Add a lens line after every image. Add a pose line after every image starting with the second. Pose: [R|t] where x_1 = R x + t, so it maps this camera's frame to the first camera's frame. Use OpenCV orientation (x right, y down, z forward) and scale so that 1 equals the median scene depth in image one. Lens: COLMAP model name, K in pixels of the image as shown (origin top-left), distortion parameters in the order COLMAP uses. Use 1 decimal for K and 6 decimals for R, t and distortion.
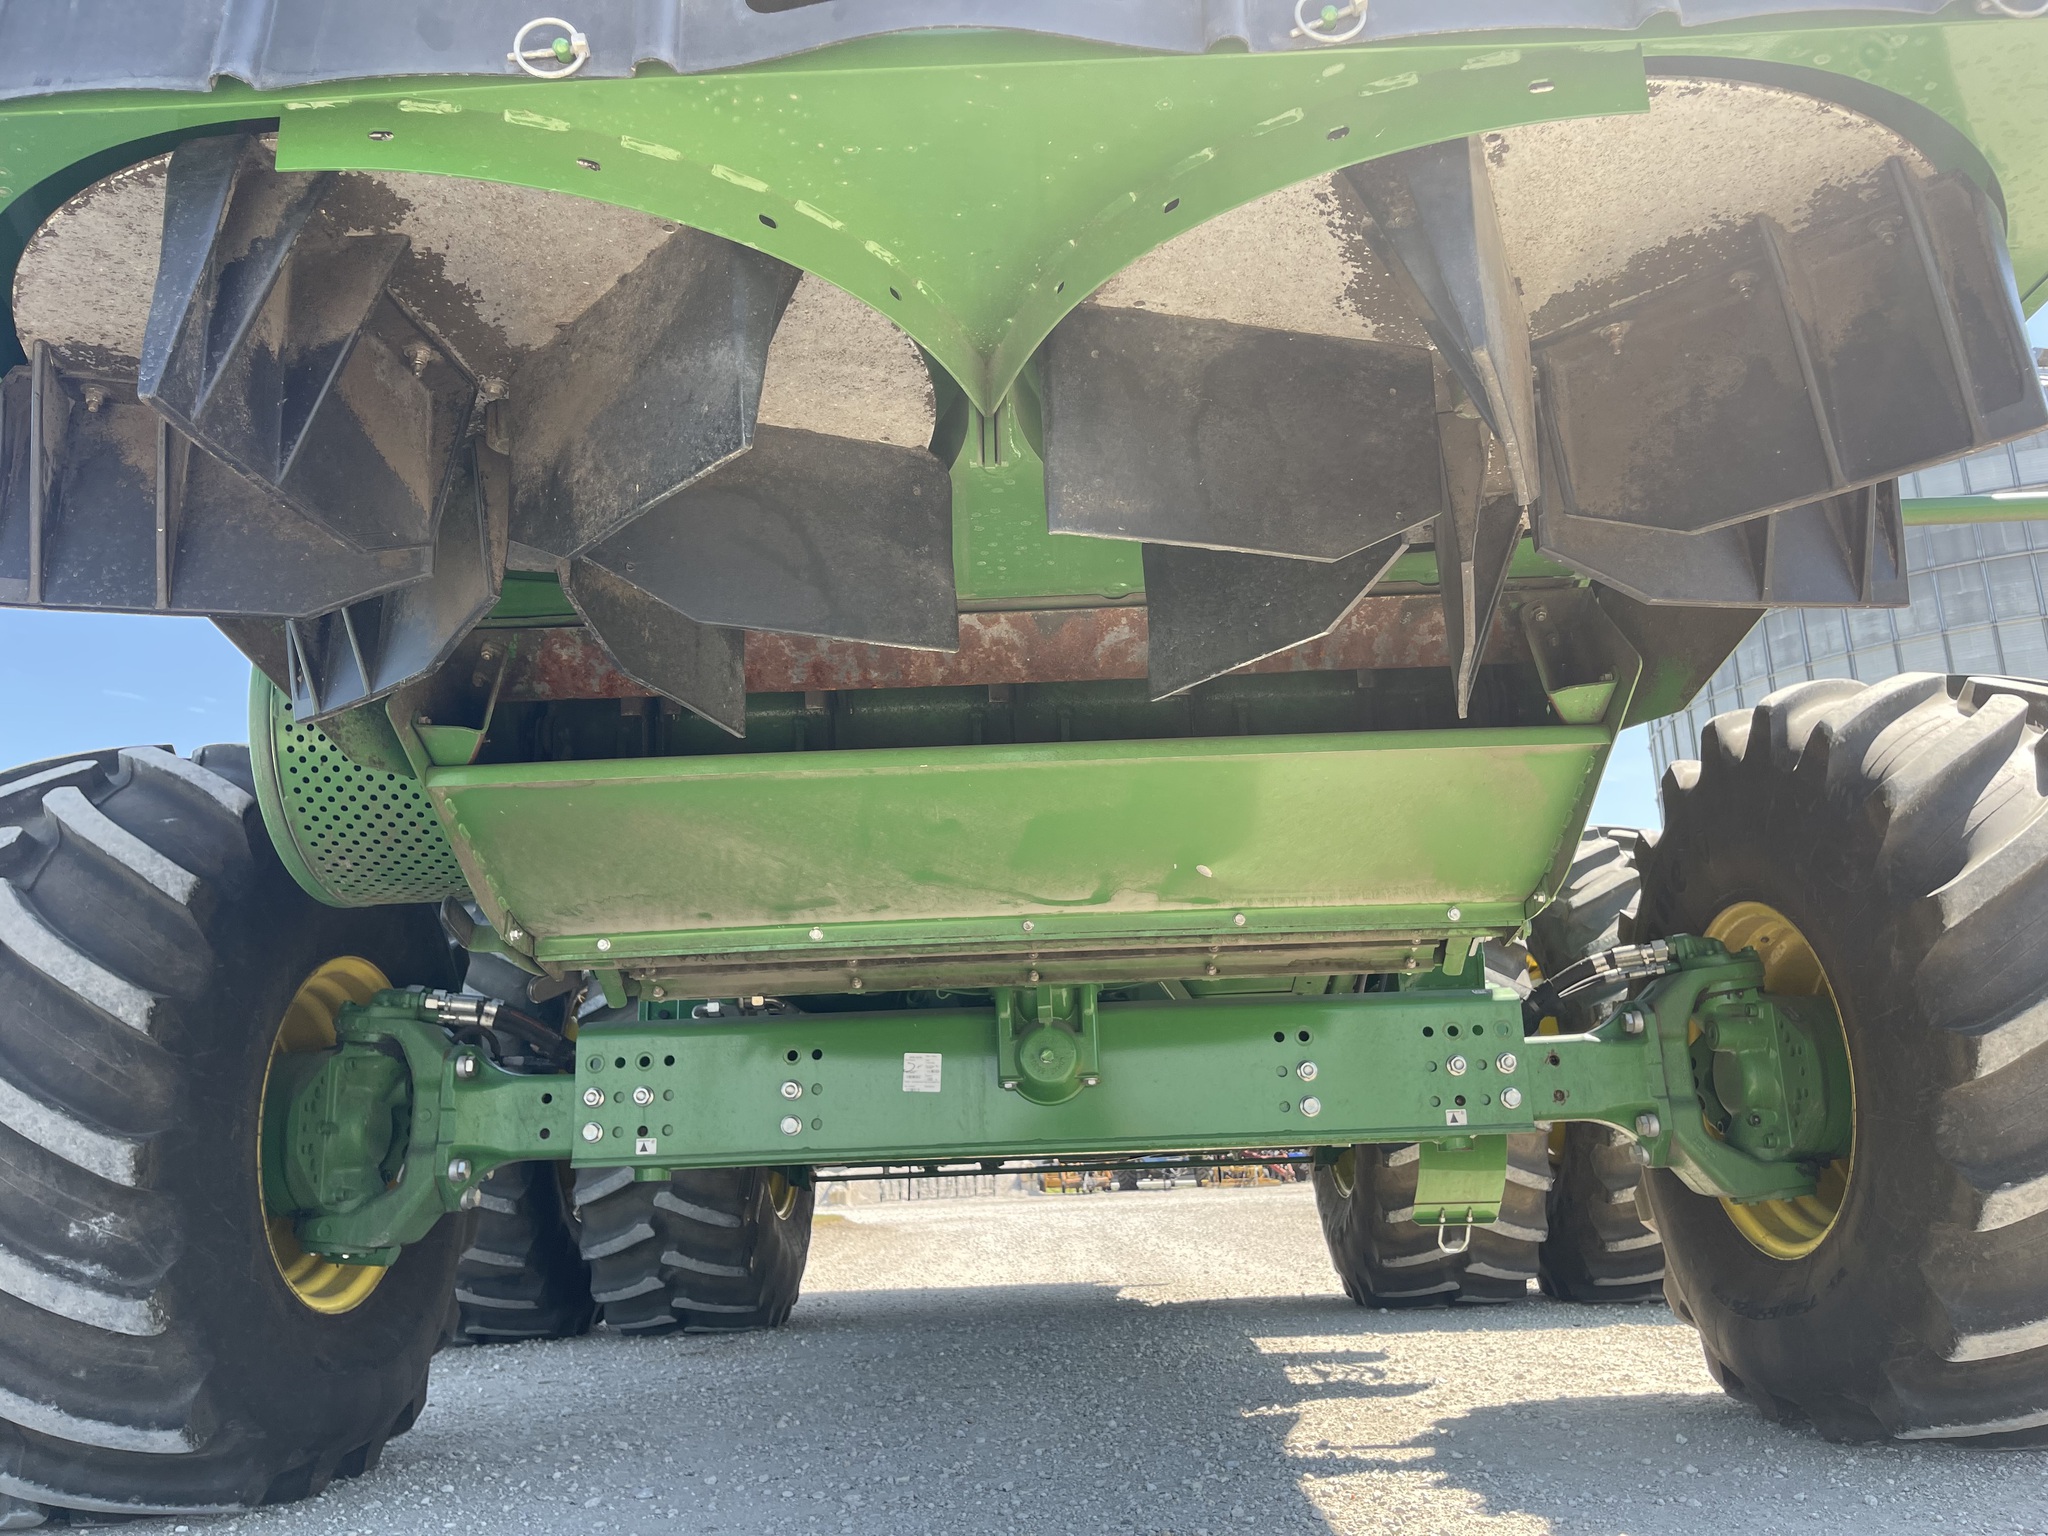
lens RADIAL K [[1560.4, 0, 1032.5], [0, 1560.4, 766.0], [0, 0, 1]] dist [0.037220, -0.025116]
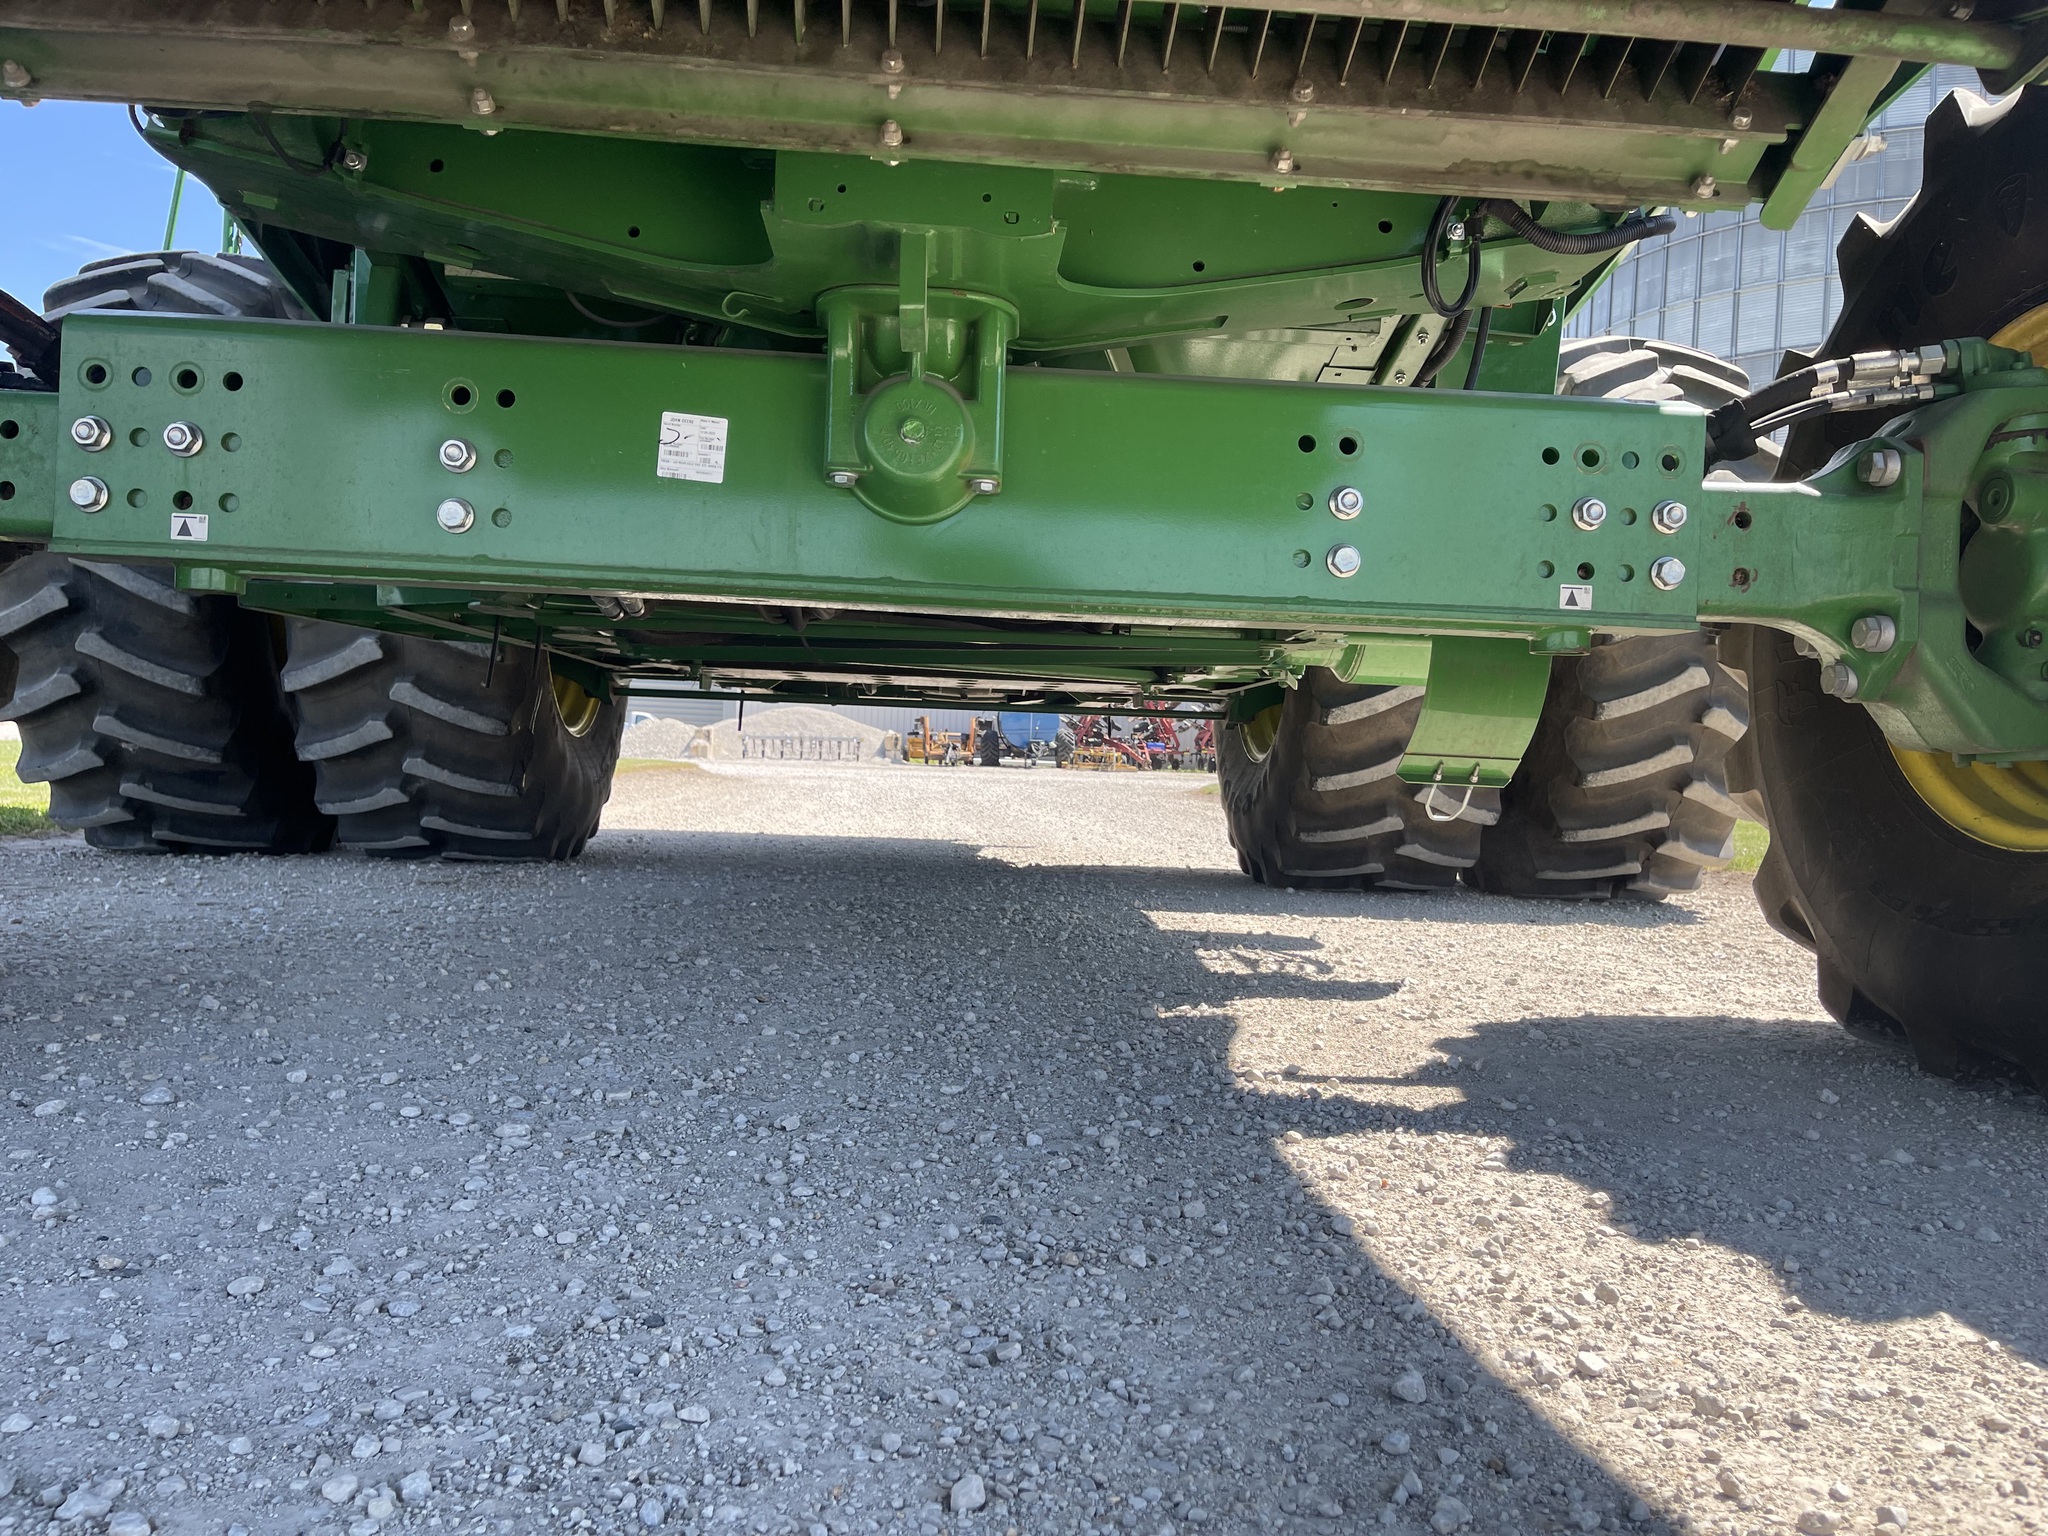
lens RADIAL K [[1560.4, 0, 1022.8], [0, 1560.4, 767.7], [0, 0, 1]] dist [0.037220, -0.025116]
pose [[0.994059, 0.072889, 0.080828, 0.010376], [-0.091558, 0.961550, 0.258918, 0.127848], [-0.058848, -0.264781, 0.962511, 0.348530]]
